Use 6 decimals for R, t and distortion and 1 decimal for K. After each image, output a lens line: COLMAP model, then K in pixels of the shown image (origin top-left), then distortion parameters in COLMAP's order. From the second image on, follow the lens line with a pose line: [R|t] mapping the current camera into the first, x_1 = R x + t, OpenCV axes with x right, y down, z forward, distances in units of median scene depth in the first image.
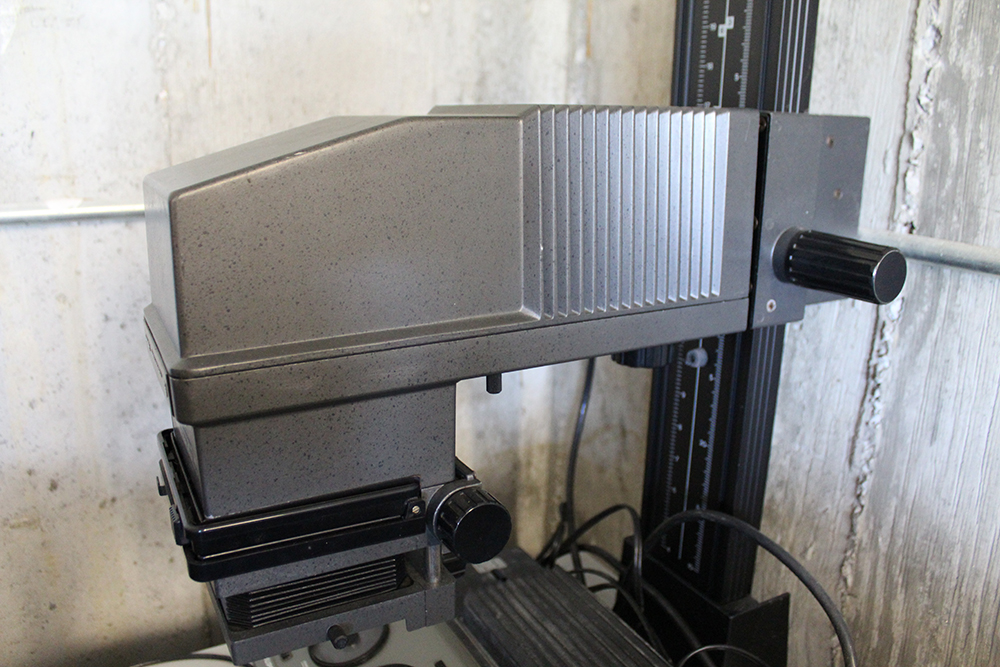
lens RADIAL K [[830.5, 0, 500.0], [0, 830.5, 333.5], [0, 0, 1]] dist [-0.102133, 0.108885]
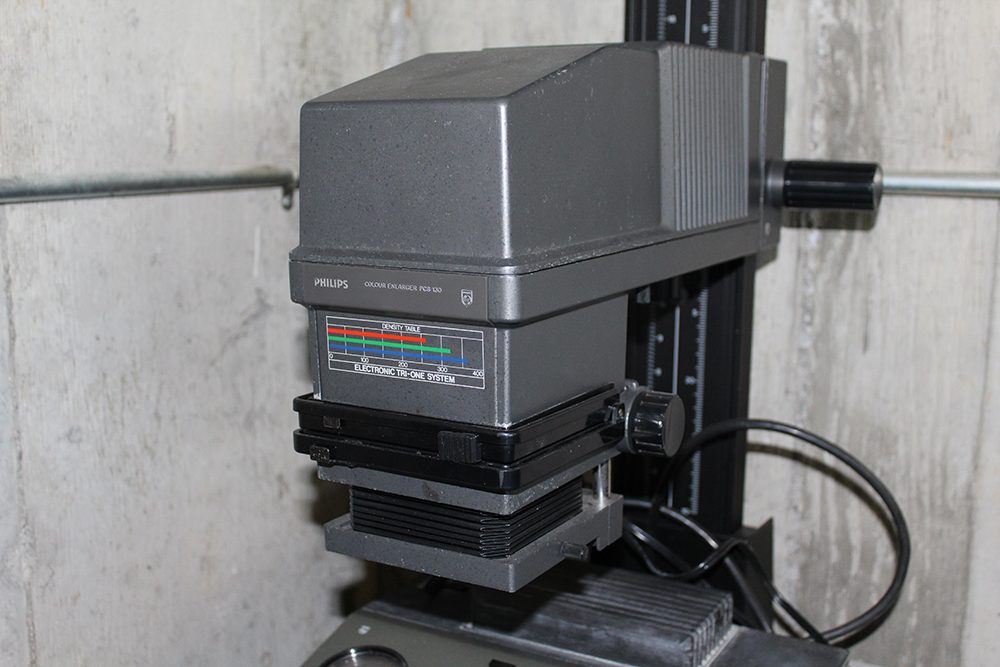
lens RADIAL K [[1213.1, 0, 500.0], [0, 1213.1, 333.5], [0, 0, 1]] dist [-0.008417, 0.198930]
pose [[0.863809, -0.098343, 0.494128, -0.710465], [0.145365, 0.987703, -0.057543, 0.129929], [-0.482393, 0.121535, 0.867483, -0.207015]]
